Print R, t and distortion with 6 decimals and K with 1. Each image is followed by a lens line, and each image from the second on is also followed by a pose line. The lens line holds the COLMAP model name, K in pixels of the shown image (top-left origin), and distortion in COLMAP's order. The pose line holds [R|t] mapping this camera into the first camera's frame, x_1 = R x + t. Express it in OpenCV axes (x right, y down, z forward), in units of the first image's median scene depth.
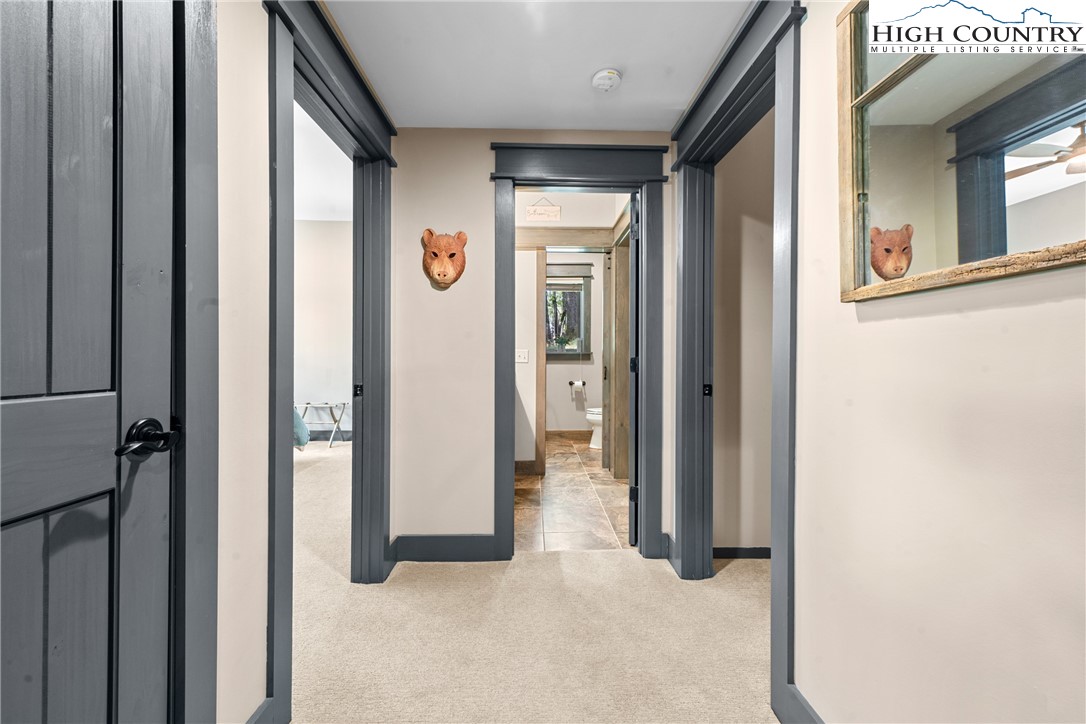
lens RADIAL K [[434.2, 0, 542.9], [0, 434.2, 357.4], [0, 0, 1]] dist [0.001742, 0.000101]
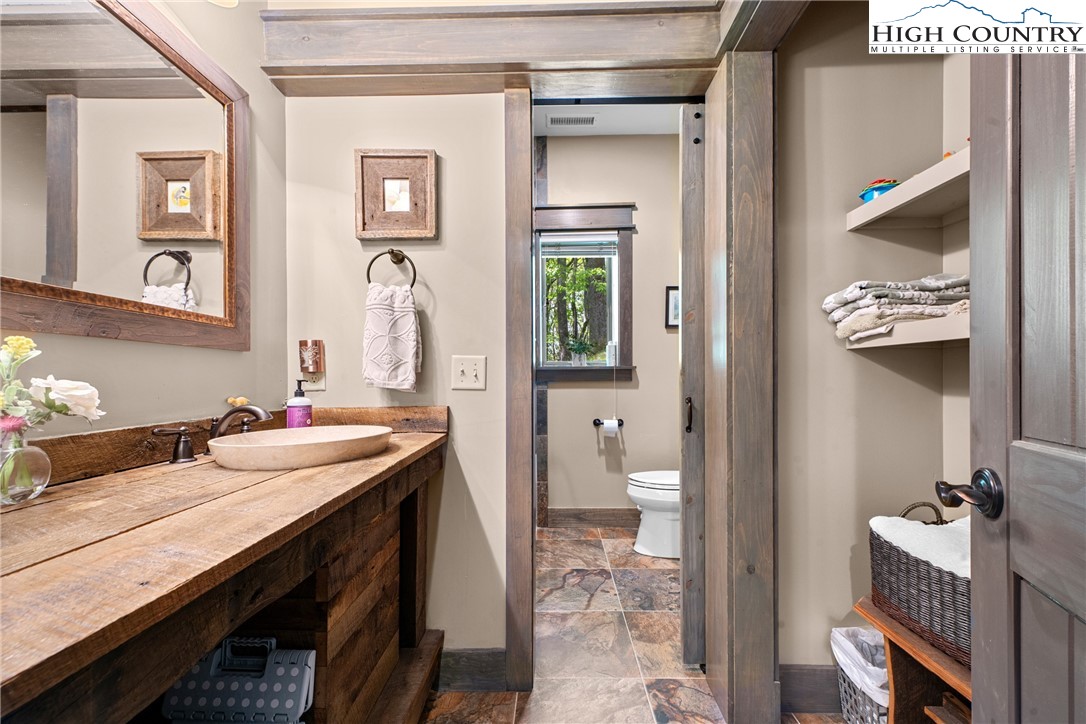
lens RADIAL K [[427.8, 0, 546.8], [0, 427.8, 378.5], [0, 0, 1]] dist [0.010585, -0.000320]
pose [[0.998949, -0.007743, -0.045186, 0.026186], [0.007847, 0.999967, 0.002128, 0.001726], [0.045168, -0.002480, 0.998976, 0.456842]]
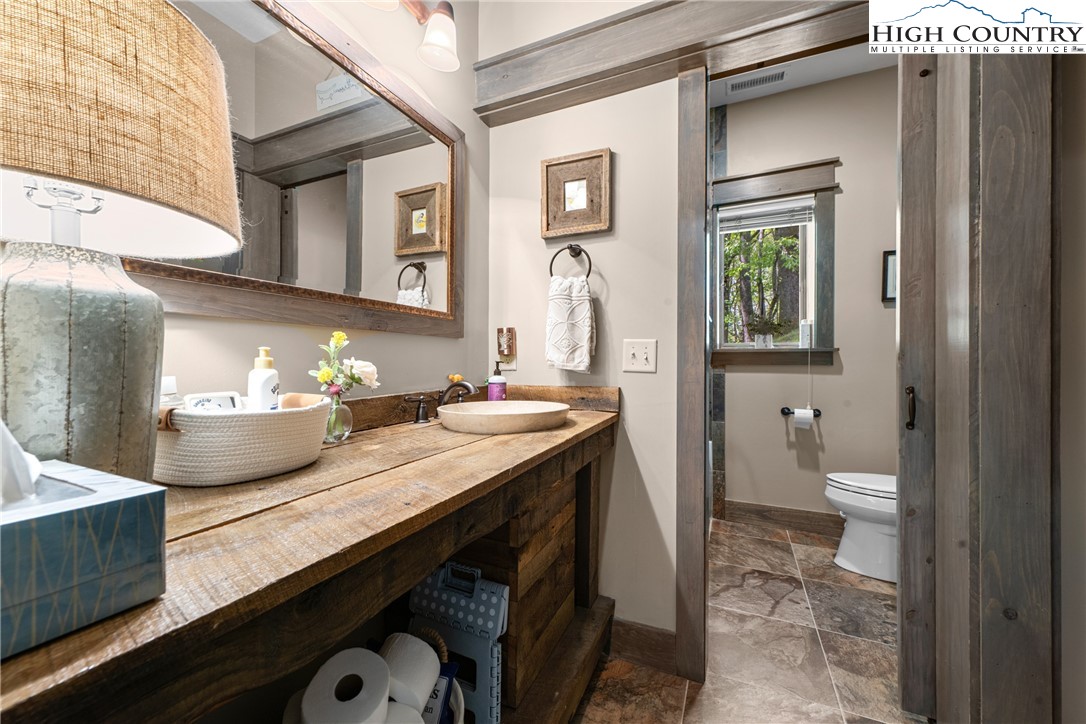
lens RADIAL K [[424.0, 0, 540.3], [0, 424.0, 357.9], [0, 0, 1]] dist [0.008763, -0.000281]
pose [[0.895926, -0.002163, -0.444199, 0.029909], [0.000088, 0.999989, -0.004692, 0.000912], [0.444204, 0.004164, 0.895916, 0.447126]]
